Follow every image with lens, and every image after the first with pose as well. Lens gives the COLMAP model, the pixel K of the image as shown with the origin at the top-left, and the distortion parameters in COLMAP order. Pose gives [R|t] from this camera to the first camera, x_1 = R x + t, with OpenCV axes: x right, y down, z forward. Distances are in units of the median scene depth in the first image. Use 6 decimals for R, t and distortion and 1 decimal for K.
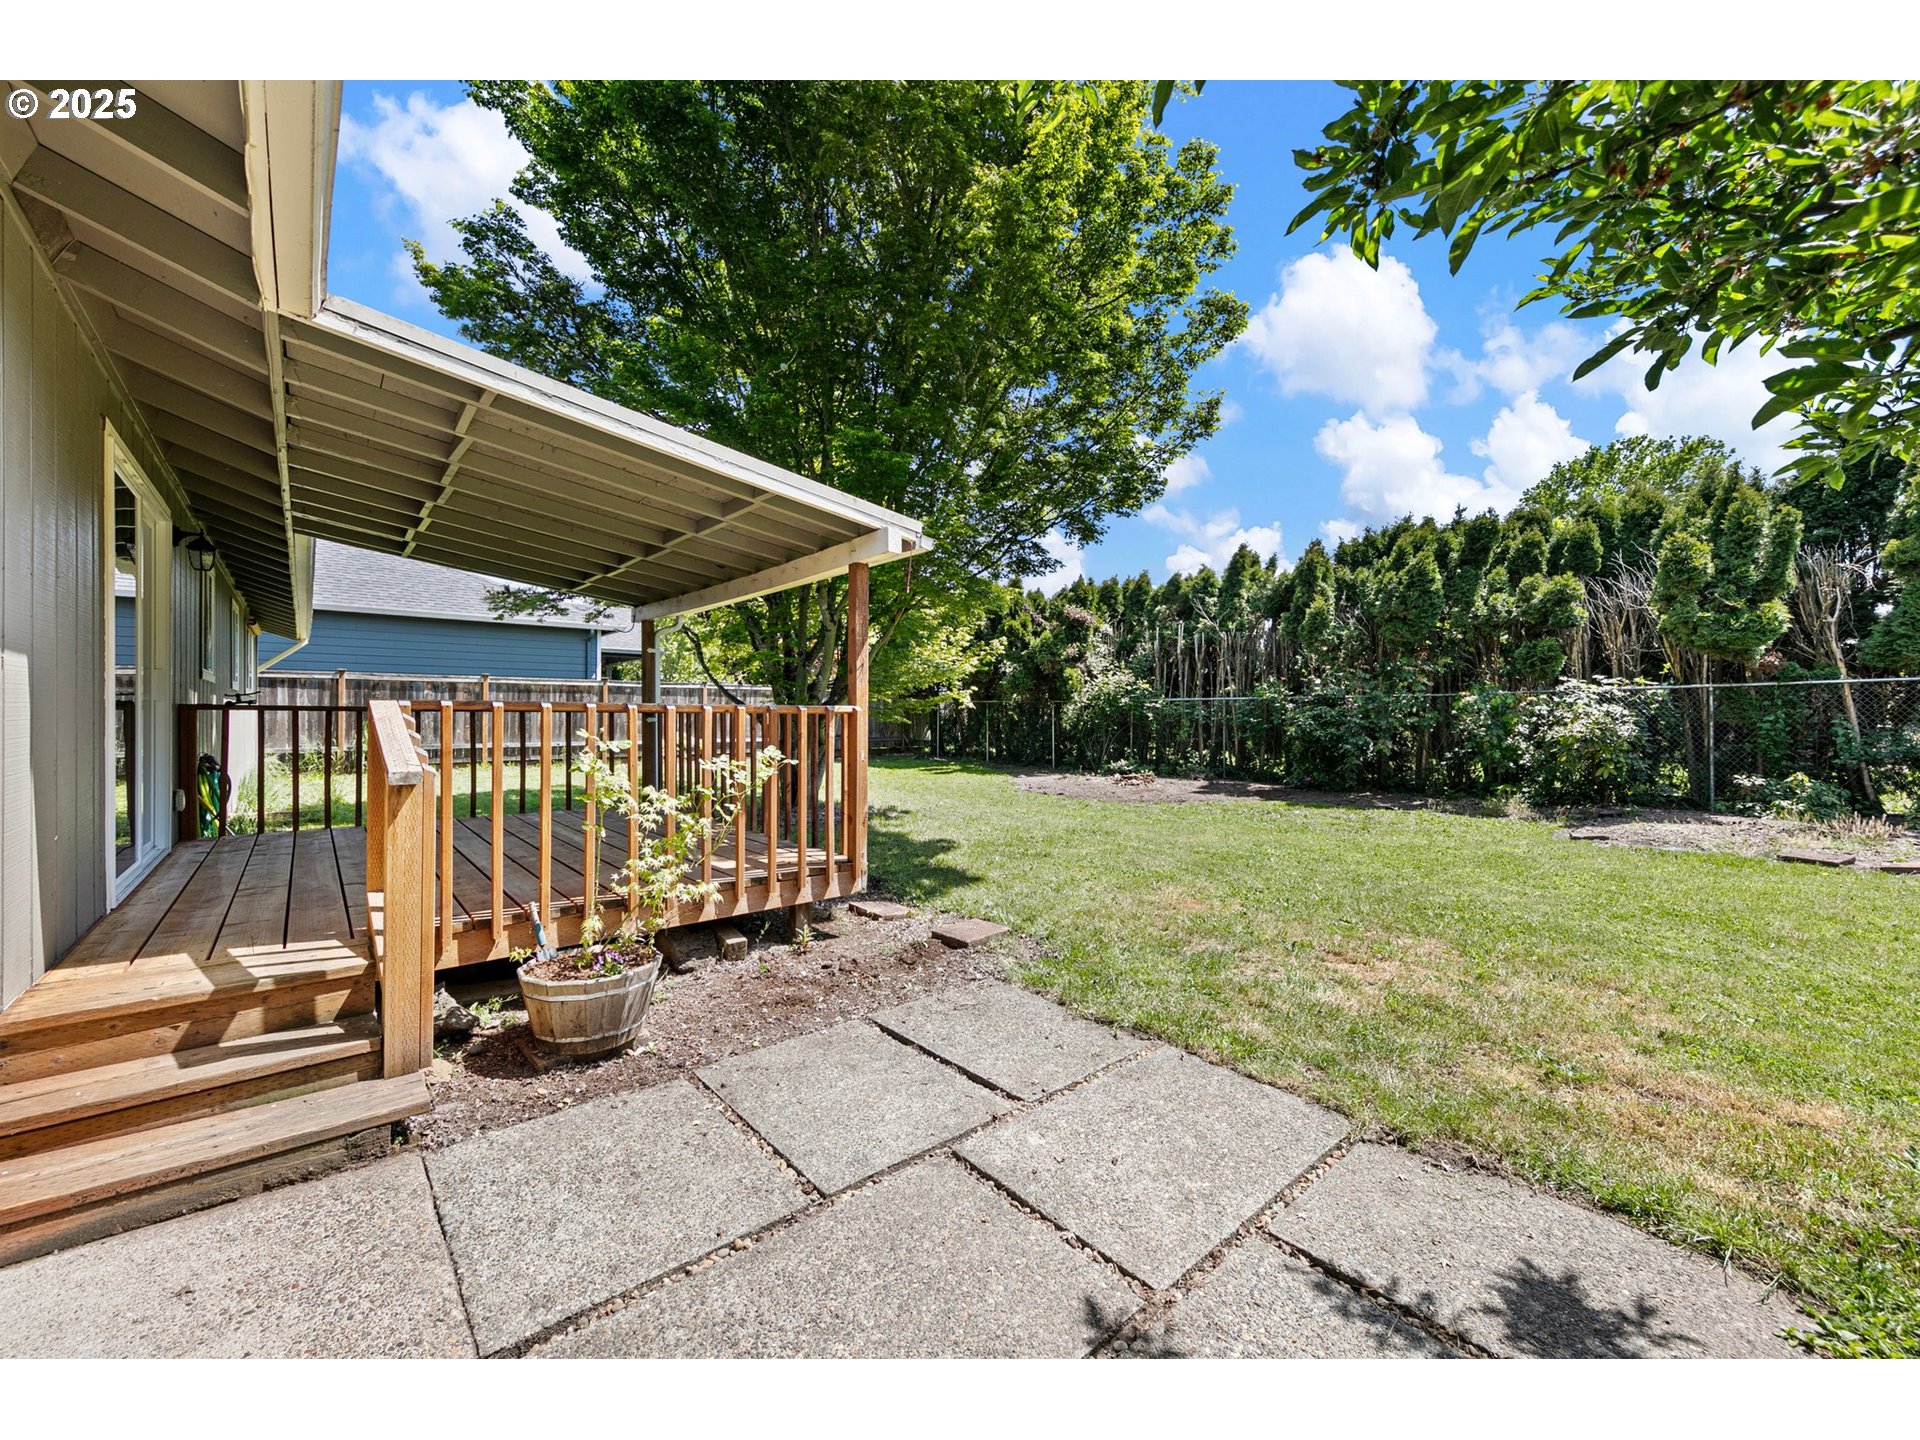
lens RADIAL K [[772.3, 0, 984.3], [0, 772.3, 711.7], [0, 0, 1]] dist [0.000336, -0.000022]
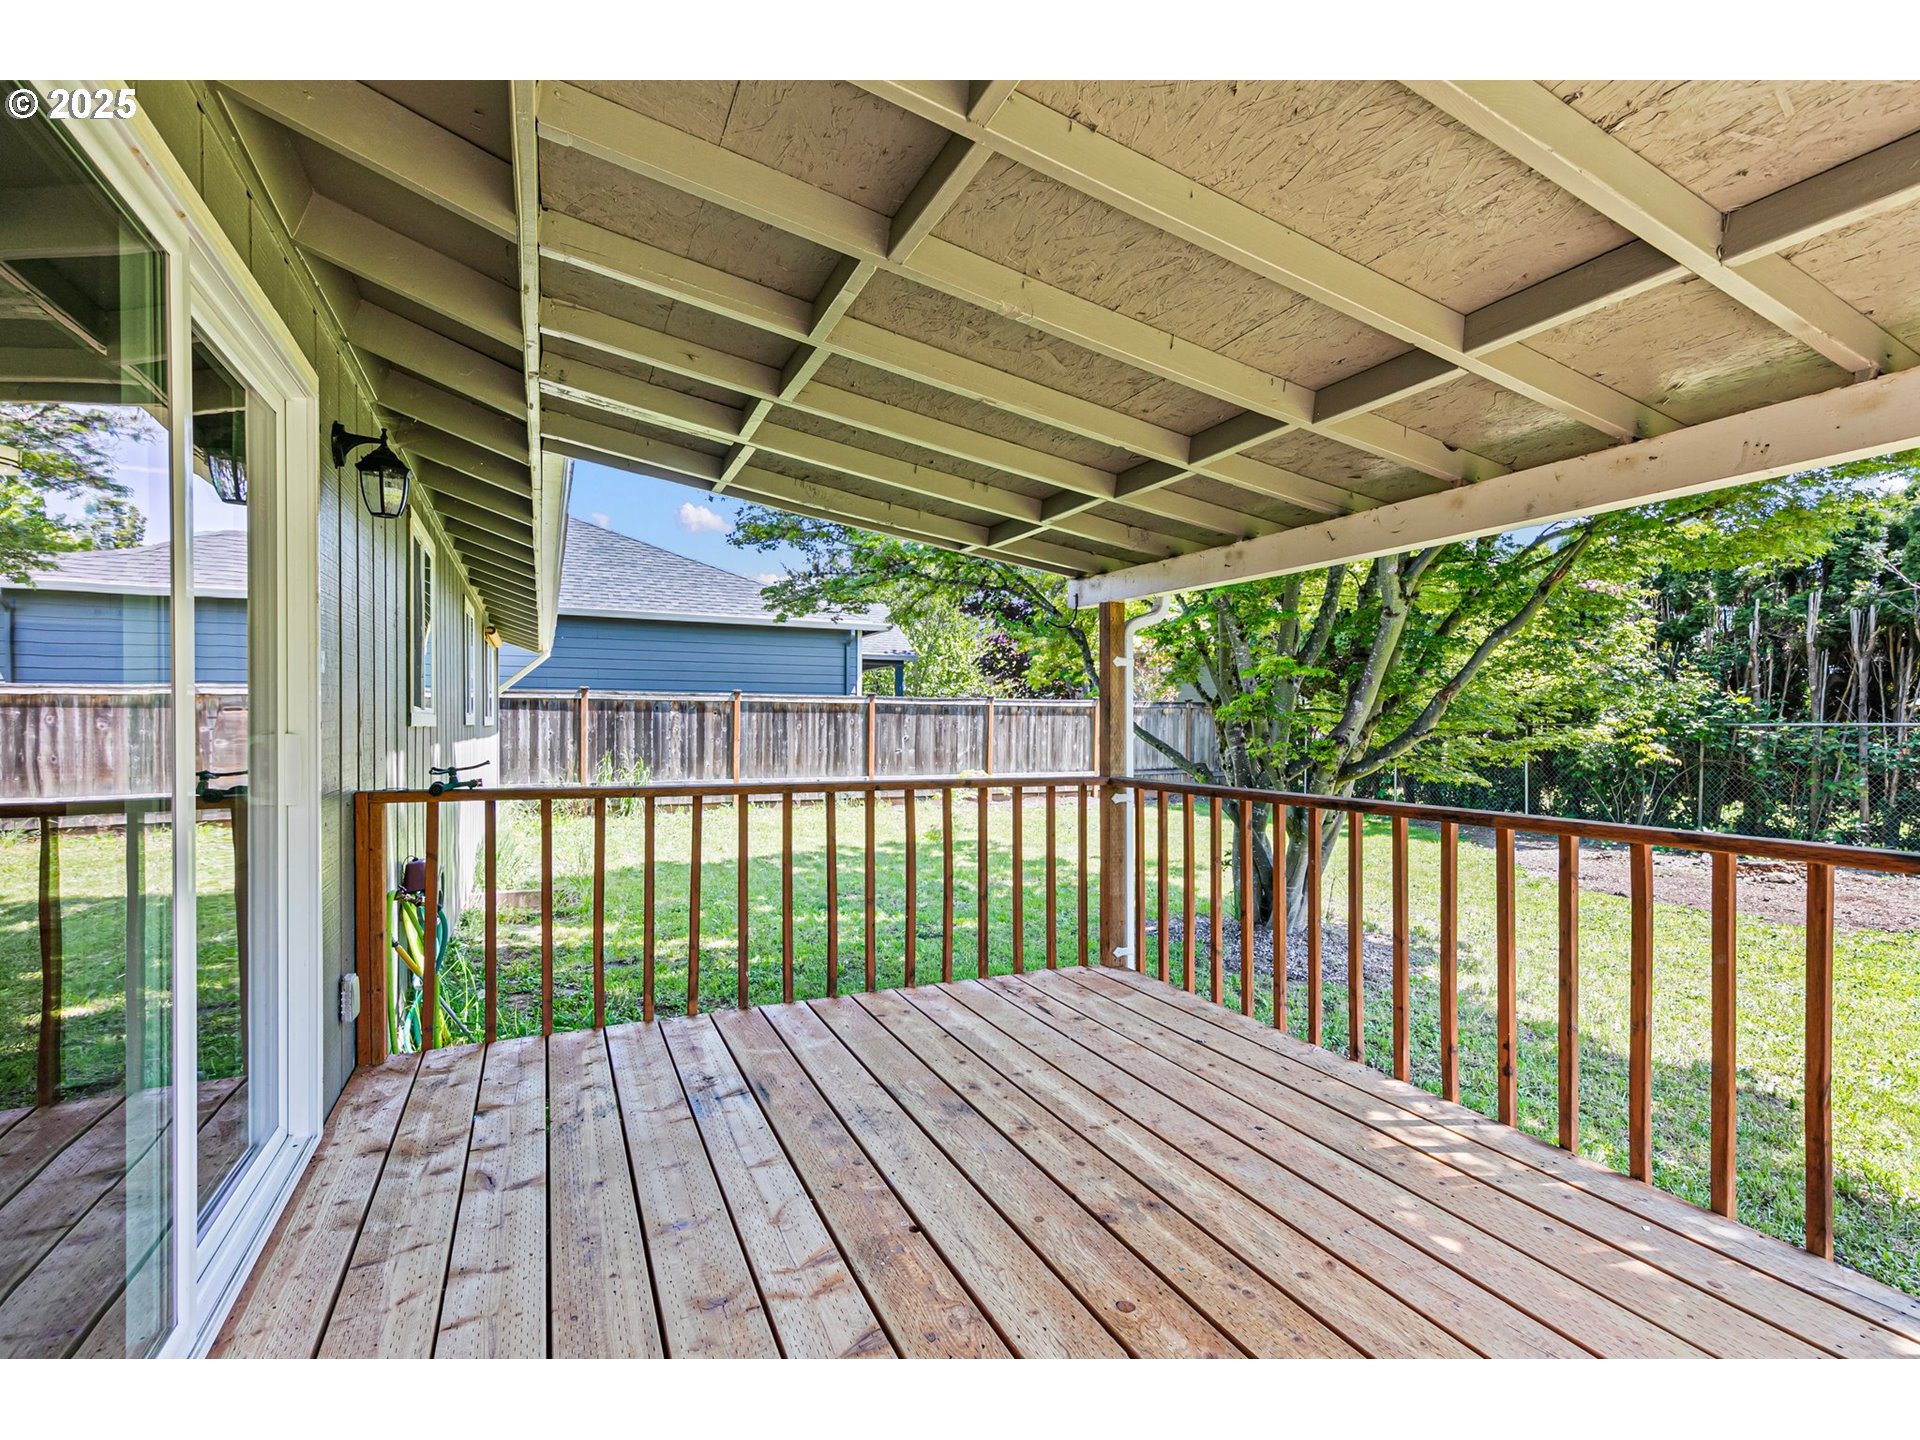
lens RADIAL K [[891.2, 0, 968.2], [0, 891.2, 731.6], [0, 0, 1]] dist [0.001287, 0.000020]
pose [[0.962350, 0.003291, -0.271793, -0.193570], [0.000526, 0.999902, 0.013971, -0.021419], [0.271812, -0.013588, 0.962254, 0.212486]]
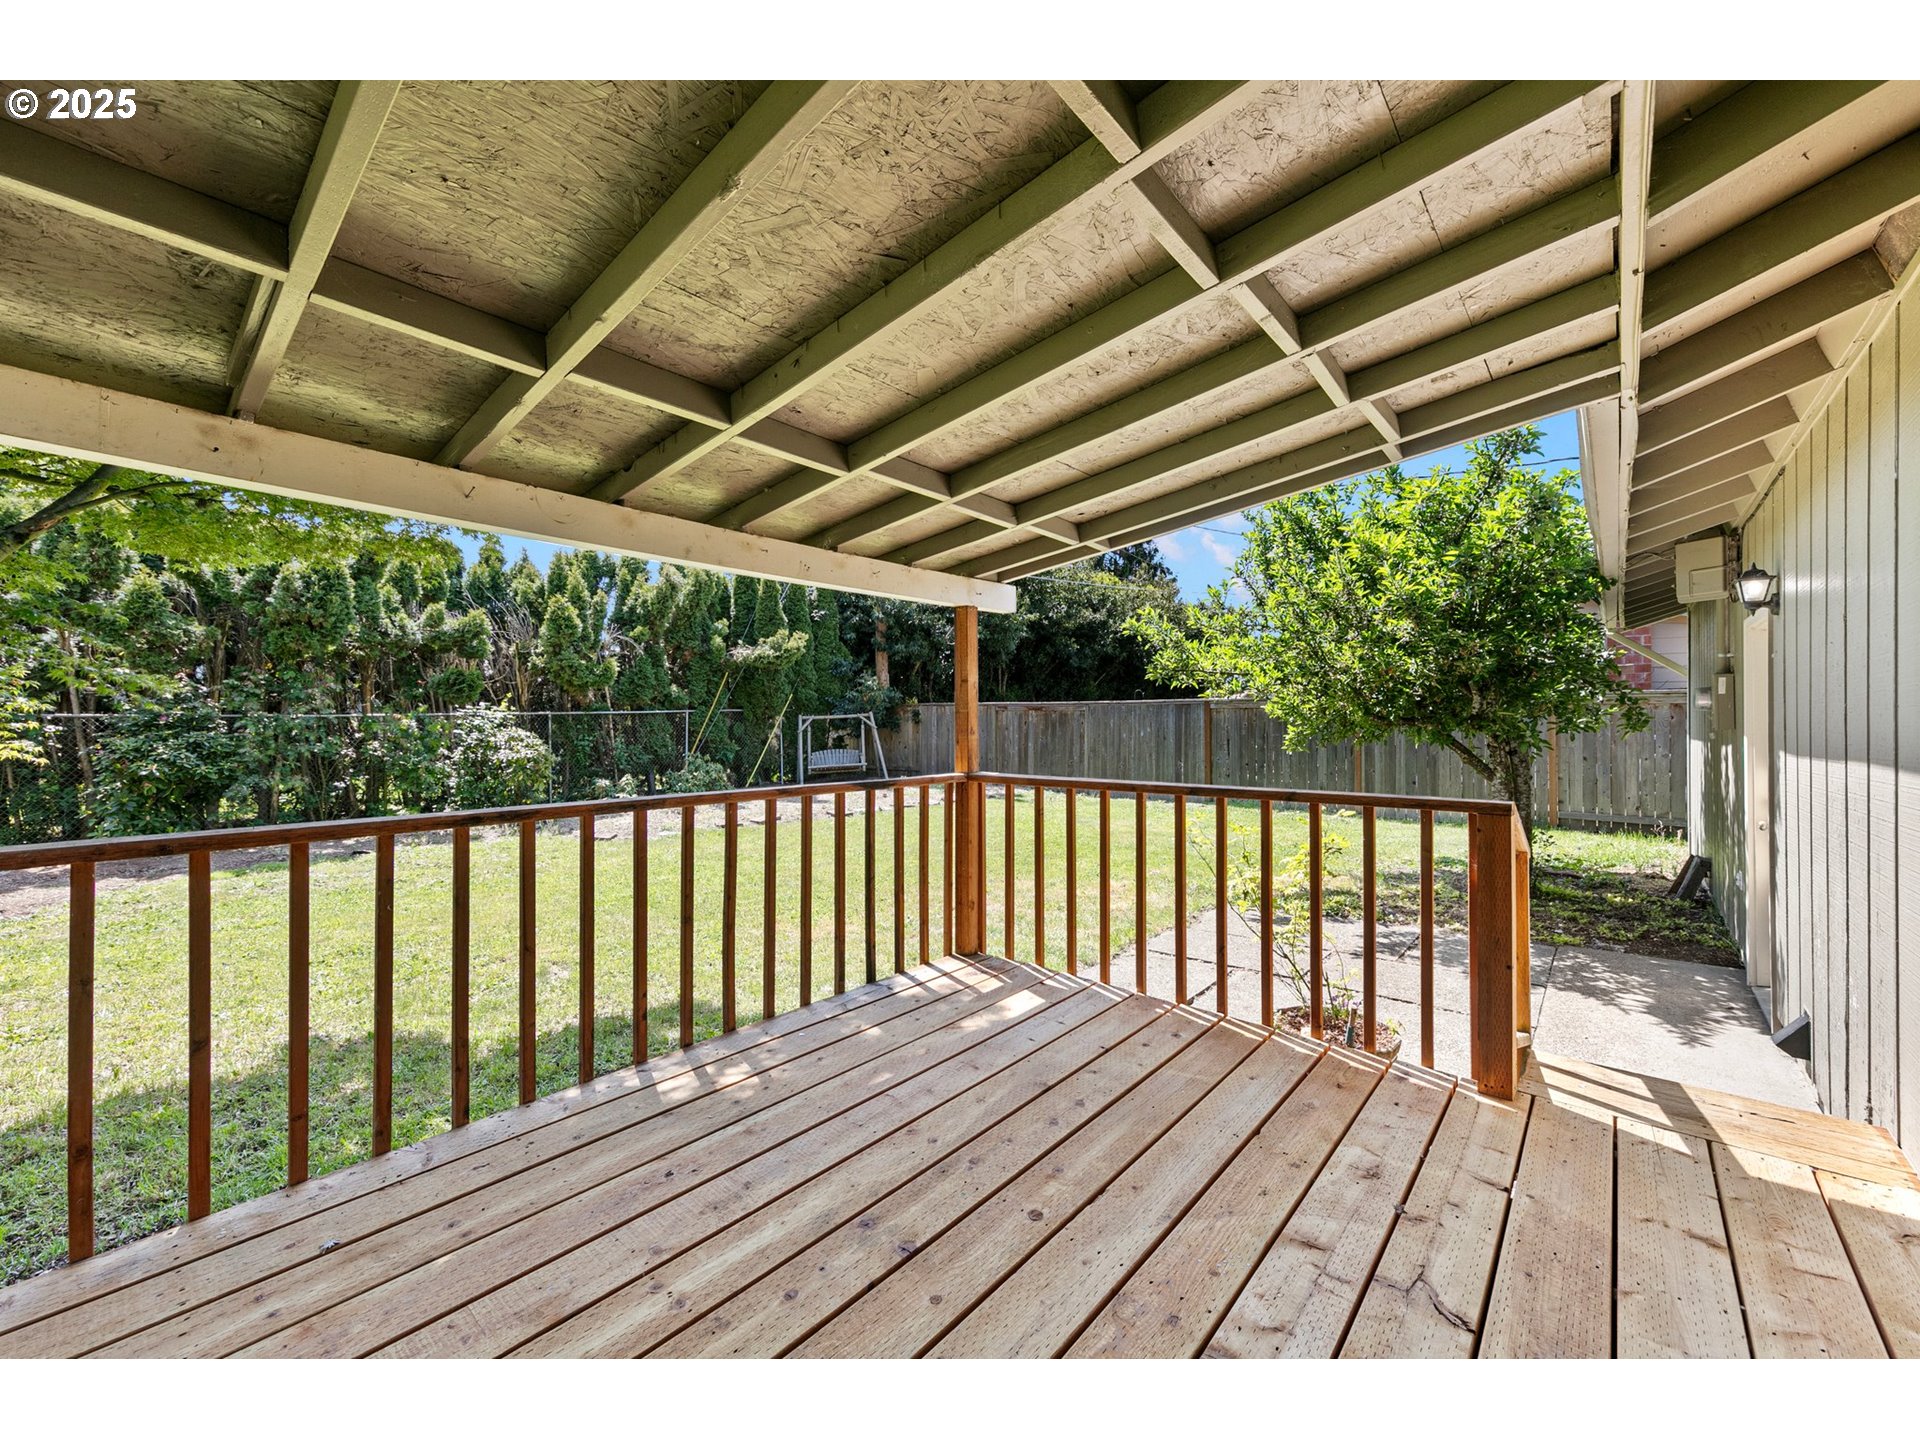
lens RADIAL K [[754.0, 0, 960.8], [0, 754.0, 713.1], [0, 0, 1]] dist [0.012945, 0.000059]
pose [[-0.132586, 0.006435, 0.991151, -0.347496], [-0.007610, 0.999943, -0.007510, -0.022054], [-0.991142, -0.008539, -0.132530, 0.386683]]
